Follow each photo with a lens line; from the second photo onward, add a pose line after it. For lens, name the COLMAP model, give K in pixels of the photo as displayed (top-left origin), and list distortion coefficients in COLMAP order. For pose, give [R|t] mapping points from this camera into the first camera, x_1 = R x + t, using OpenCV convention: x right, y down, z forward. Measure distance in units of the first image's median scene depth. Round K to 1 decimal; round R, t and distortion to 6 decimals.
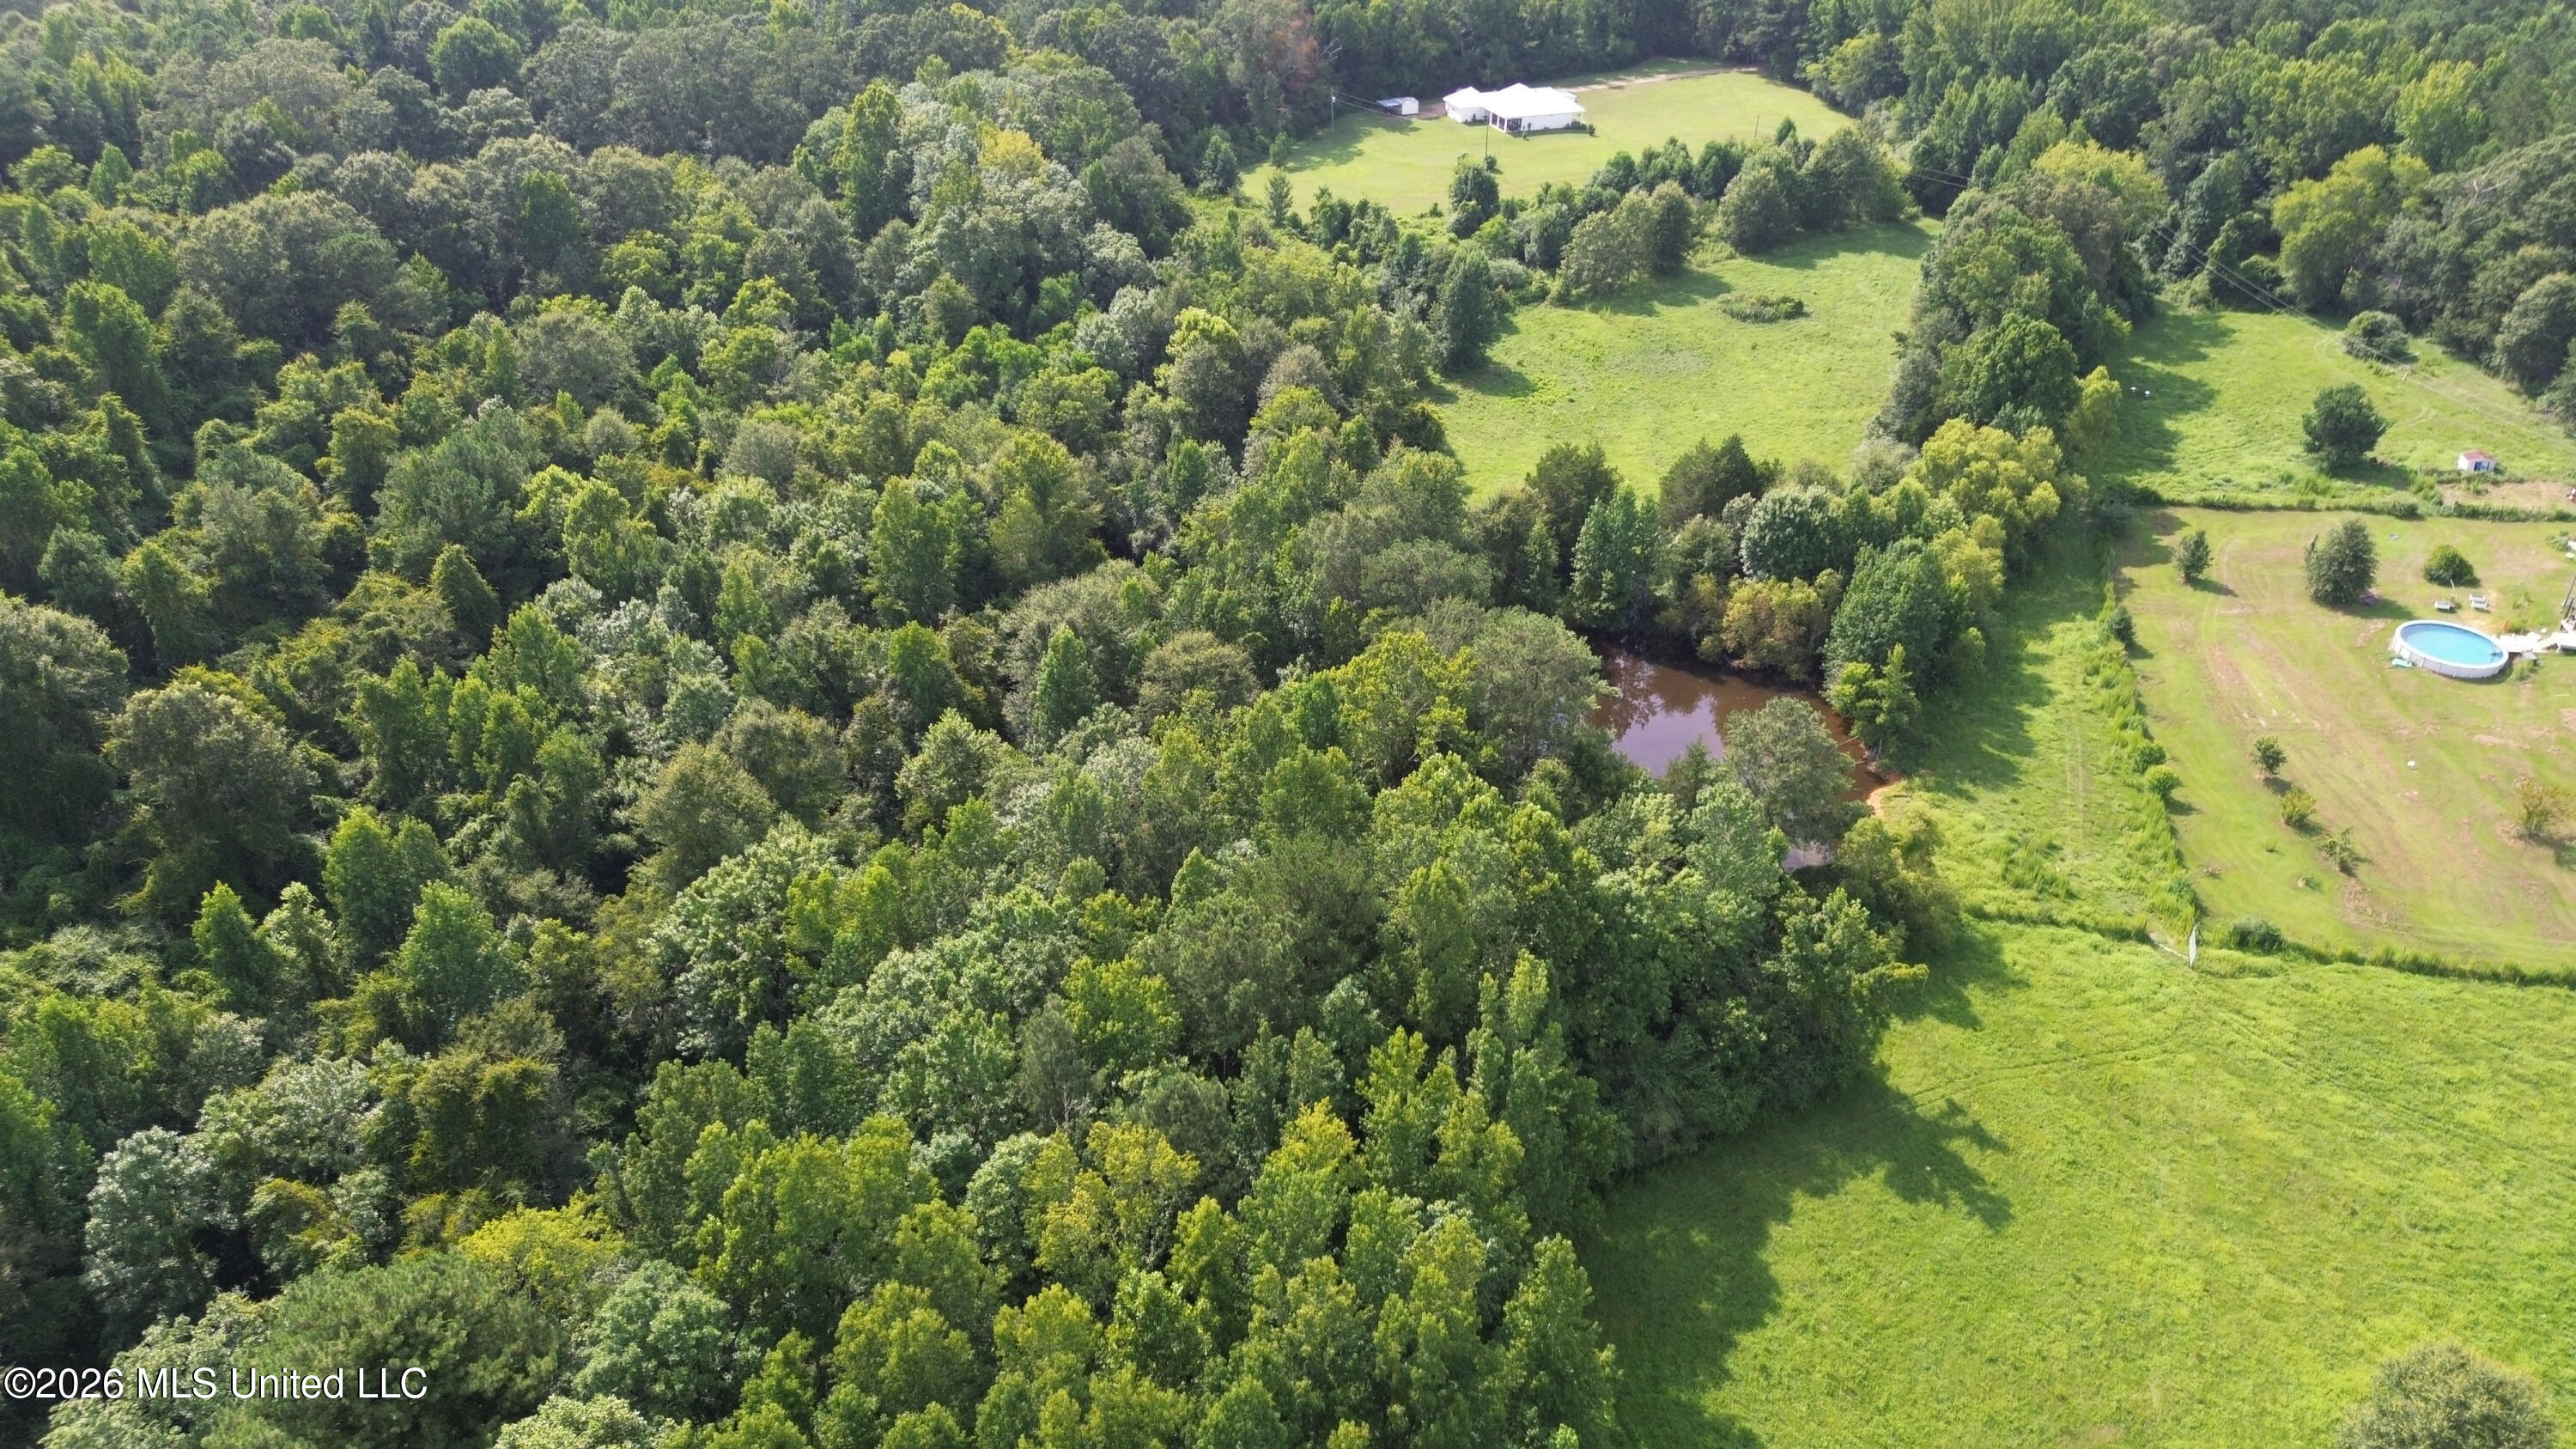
lens RADIAL K [[1857.8, 0, 1260.8], [0, 1857.8, 728.2], [0, 0, 1]] dist [0.058152, -0.056911]
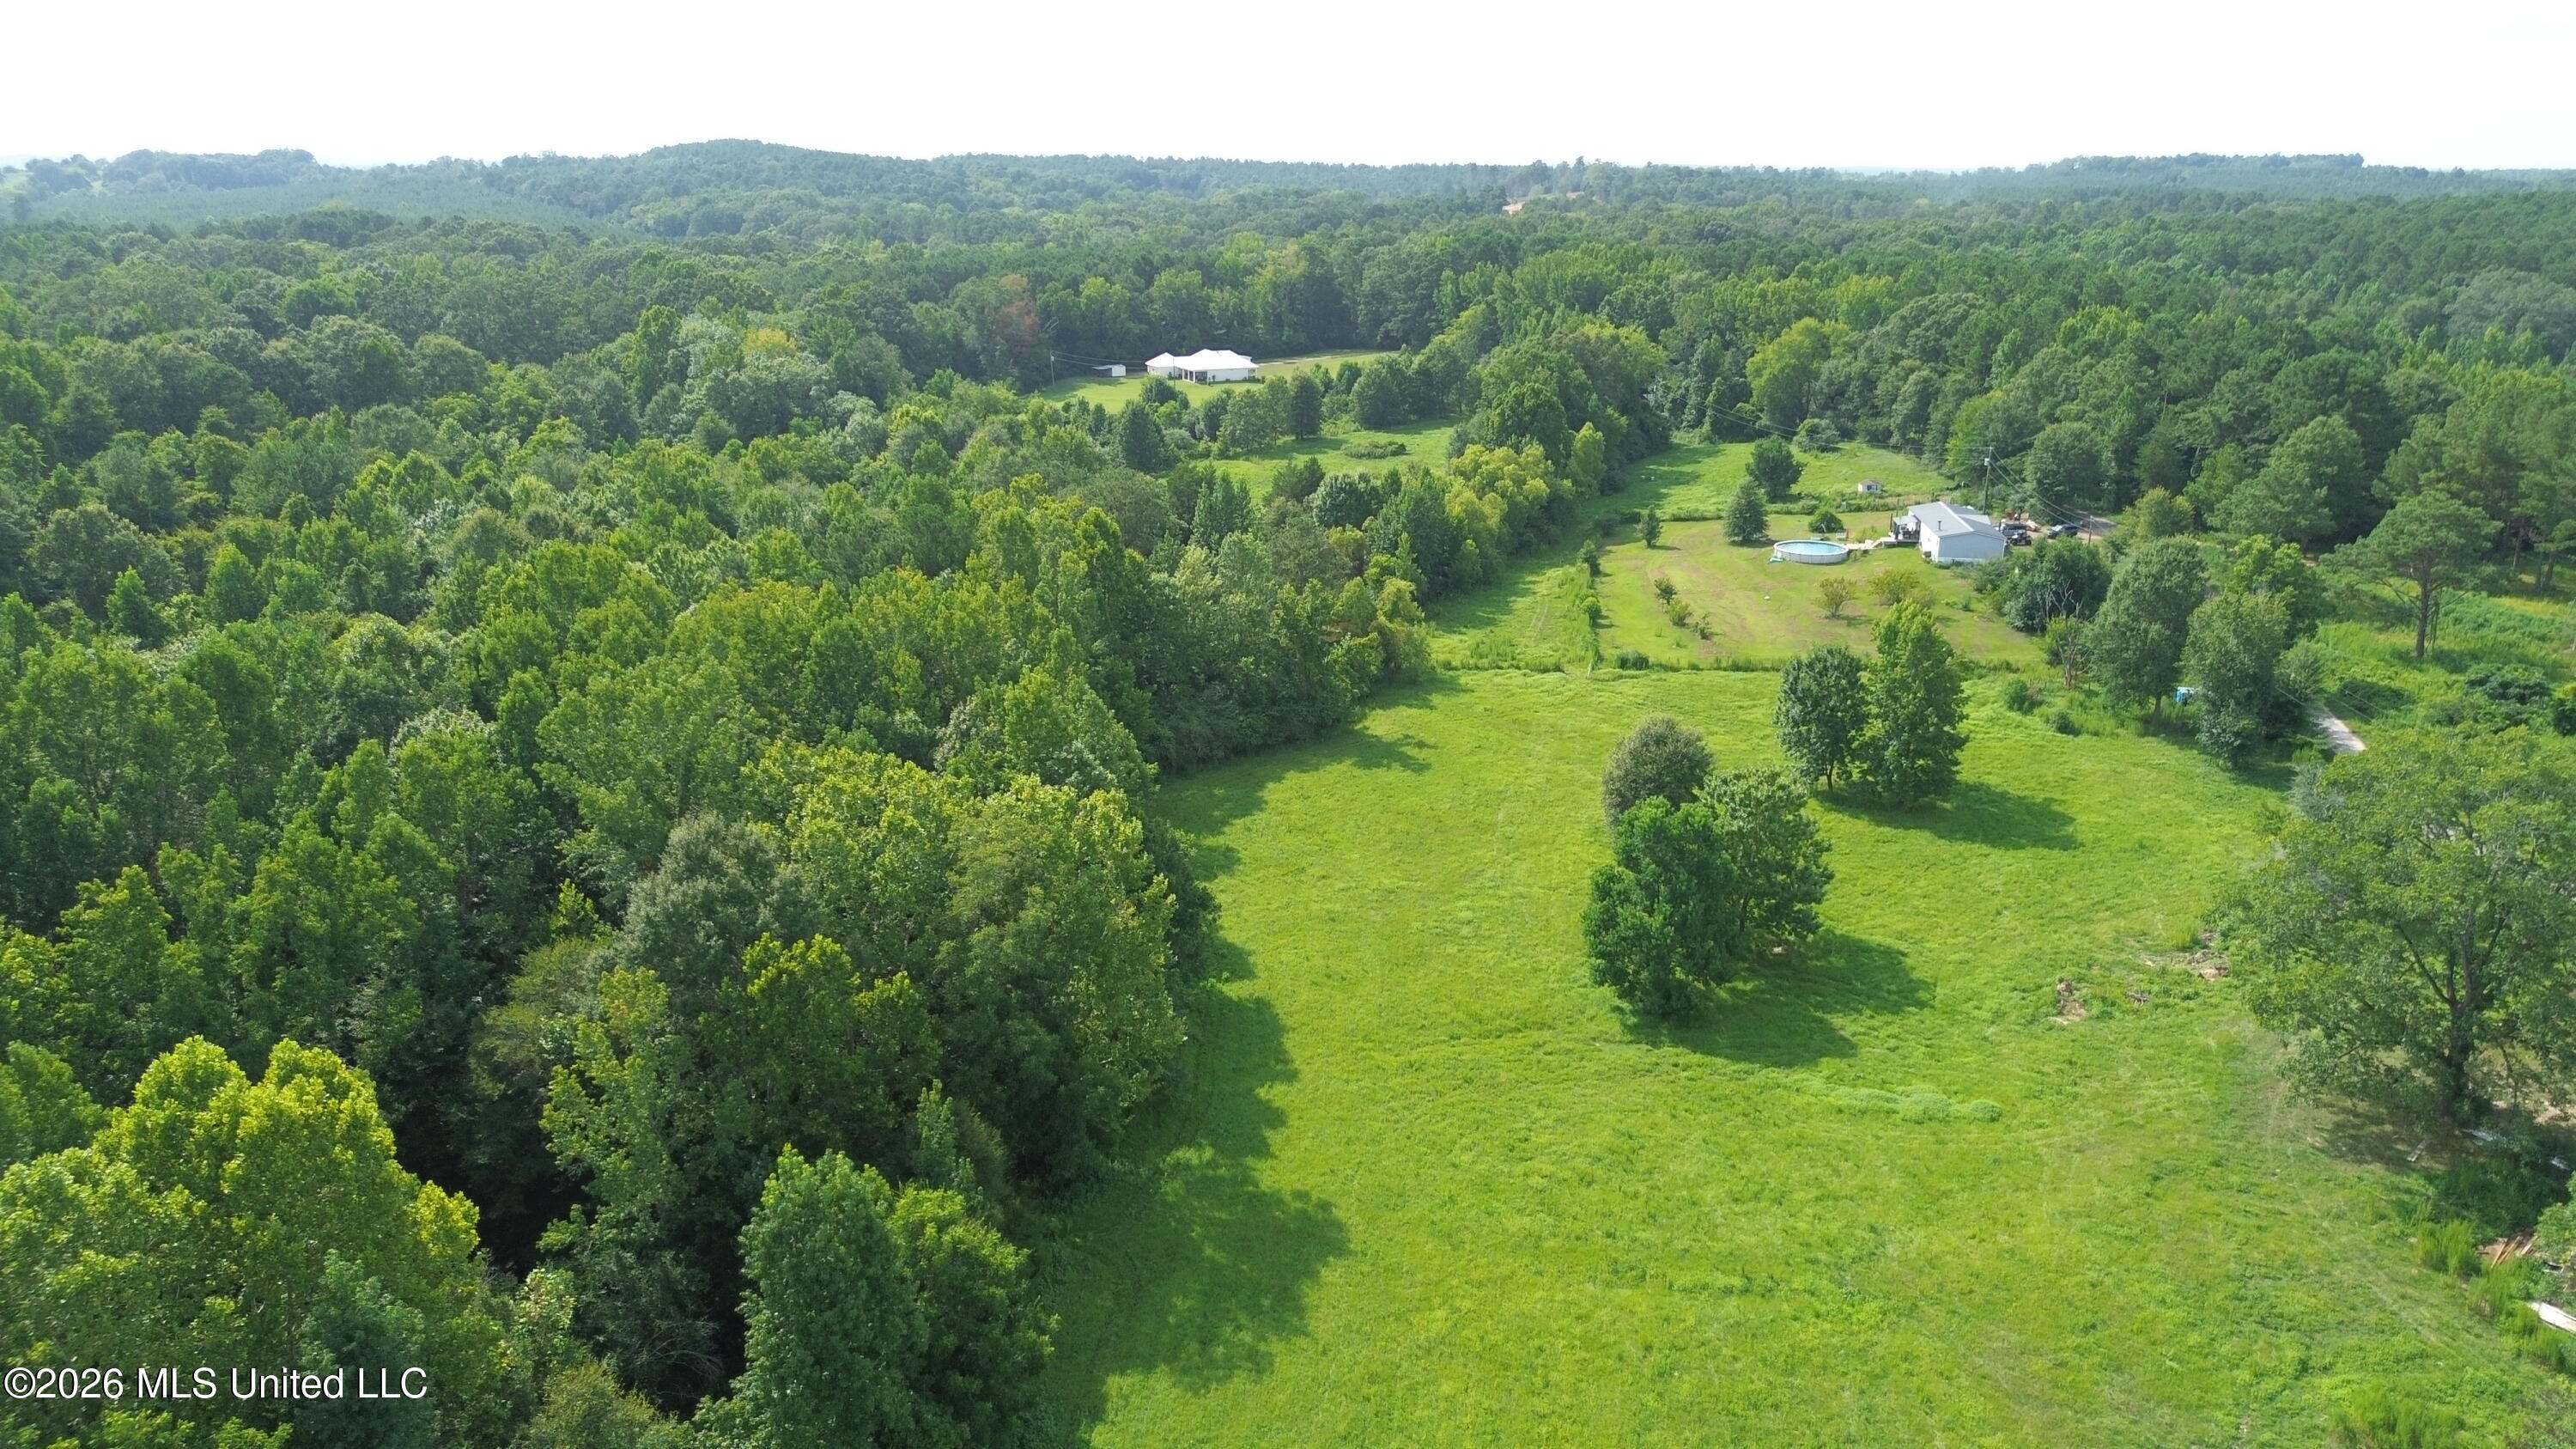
lens RADIAL K [[1857.8, 0, 1263.4], [0, 1857.8, 748.1], [0, 0, 1]] dist [0.058152, -0.056911]
pose [[0.994268, -0.036705, 0.100418, 0.074525], [0.058867, 0.971979, -0.227578, 0.326475], [-0.089251, 0.232185, 0.968568, -0.219218]]
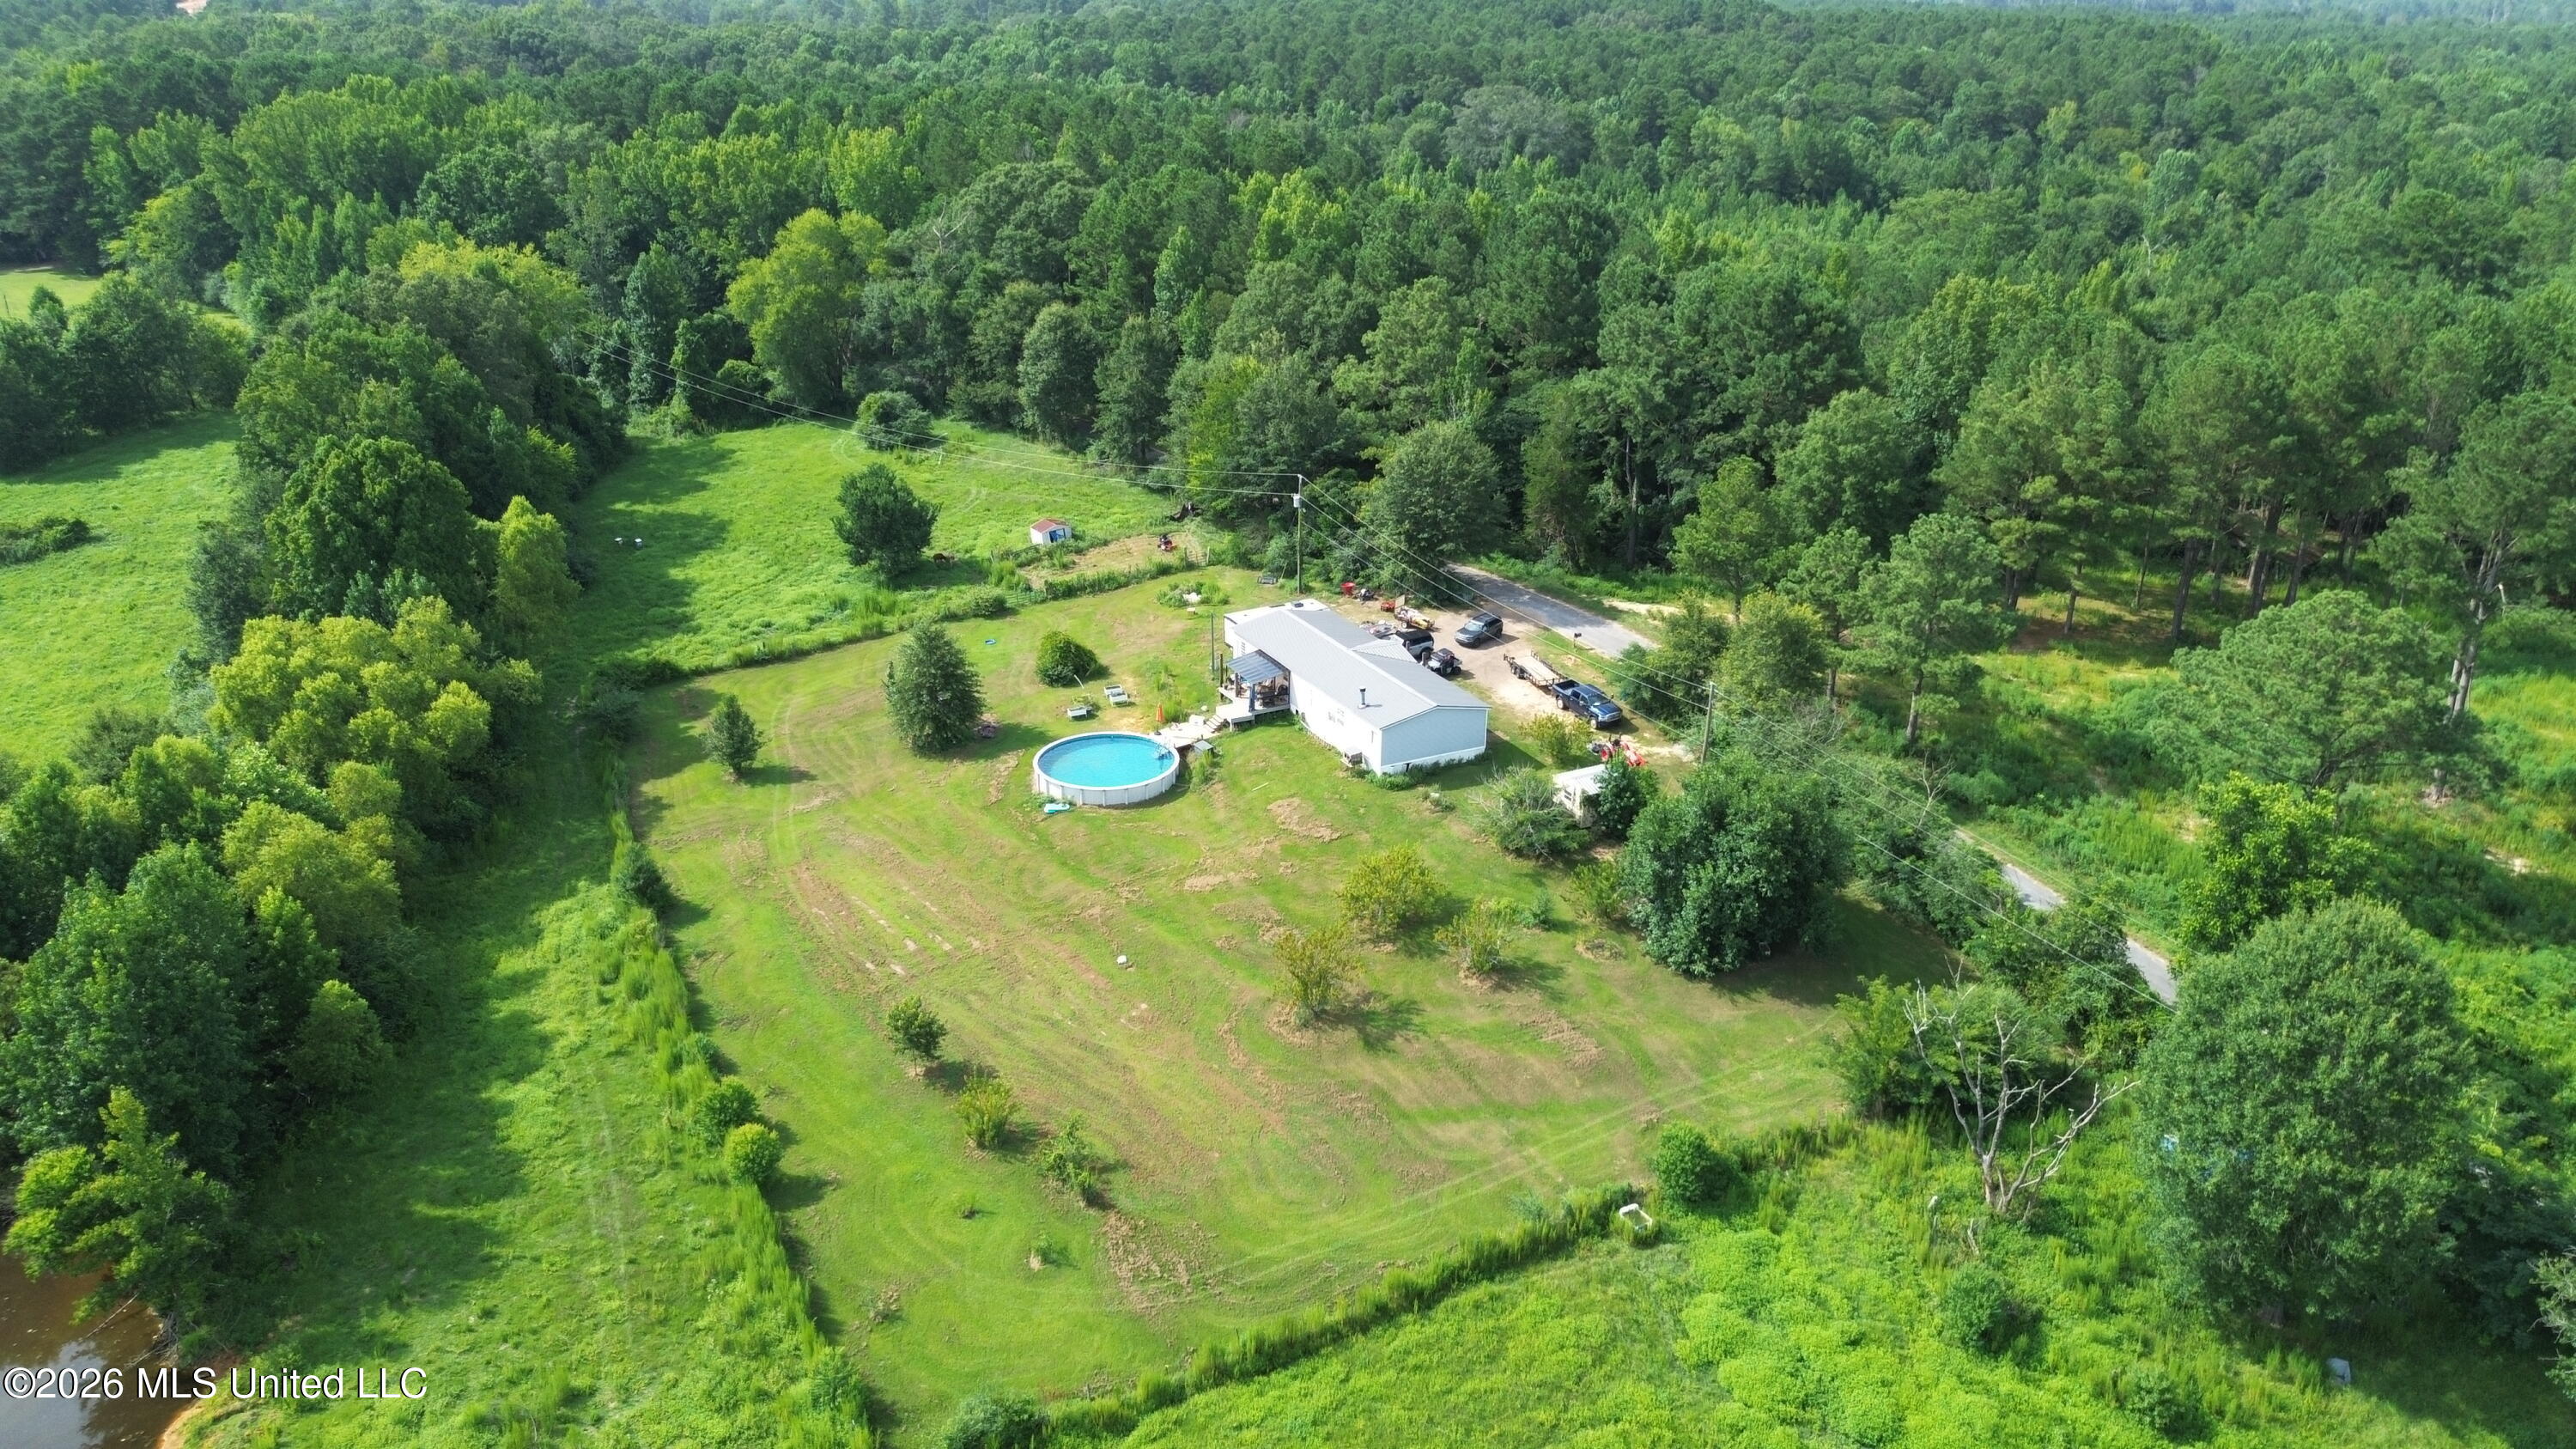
lens RADIAL K [[1857.8, 0, 1301.6], [0, 1857.8, 728.9], [0, 0, 1]] dist [0.058152, -0.056911]
pose [[0.738921, -0.256347, 0.623123, 0.229756], [0.341527, 0.939692, -0.018414, -0.016171], [-0.580823, 0.226420, 0.781907, 0.368803]]
